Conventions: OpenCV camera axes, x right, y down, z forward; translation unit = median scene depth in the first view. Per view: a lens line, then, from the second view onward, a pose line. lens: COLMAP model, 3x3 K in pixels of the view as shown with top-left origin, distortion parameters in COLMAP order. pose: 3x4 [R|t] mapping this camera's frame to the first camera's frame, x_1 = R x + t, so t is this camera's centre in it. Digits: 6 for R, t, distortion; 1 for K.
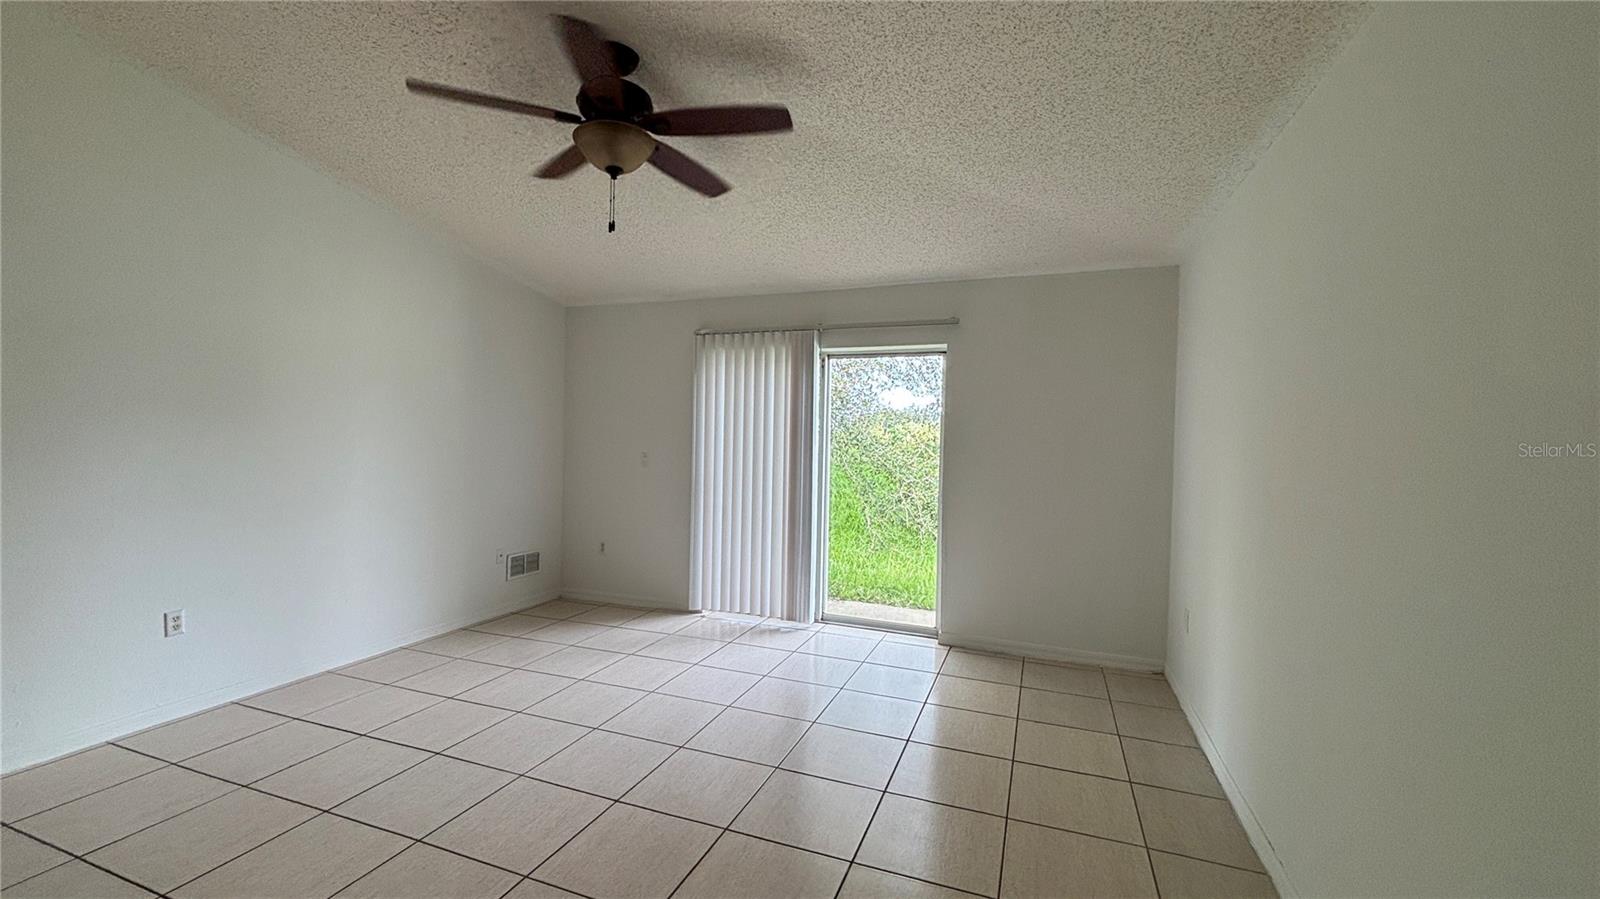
lens RADIAL K [[642.7, 0, 794.6], [0, 642.7, 446.9], [0, 0, 1]] dist [0.003727, 0.000556]
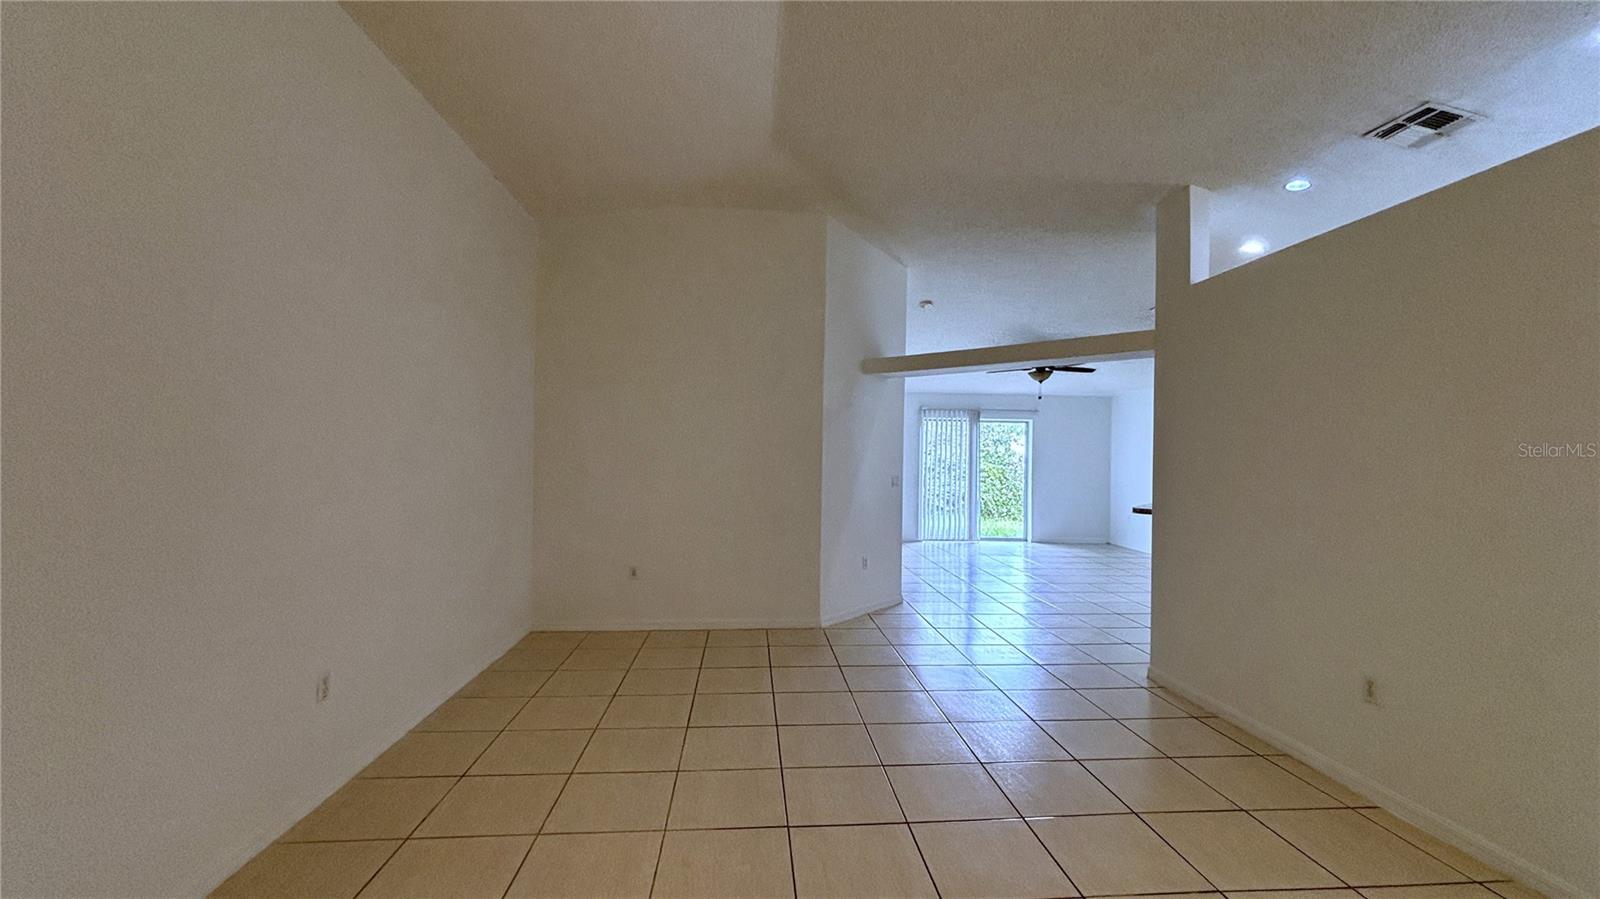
lens RADIAL K [[642.7, 0, 798.2], [0, 642.7, 459.1], [0, 0, 1]] dist [0.003727, 0.000556]
pose [[0.902538, -0.006229, 0.430565, -1.519363], [0.003671, 0.999970, 0.006772, -0.028149], [-0.430594, -0.004532, 0.902534, -0.771772]]
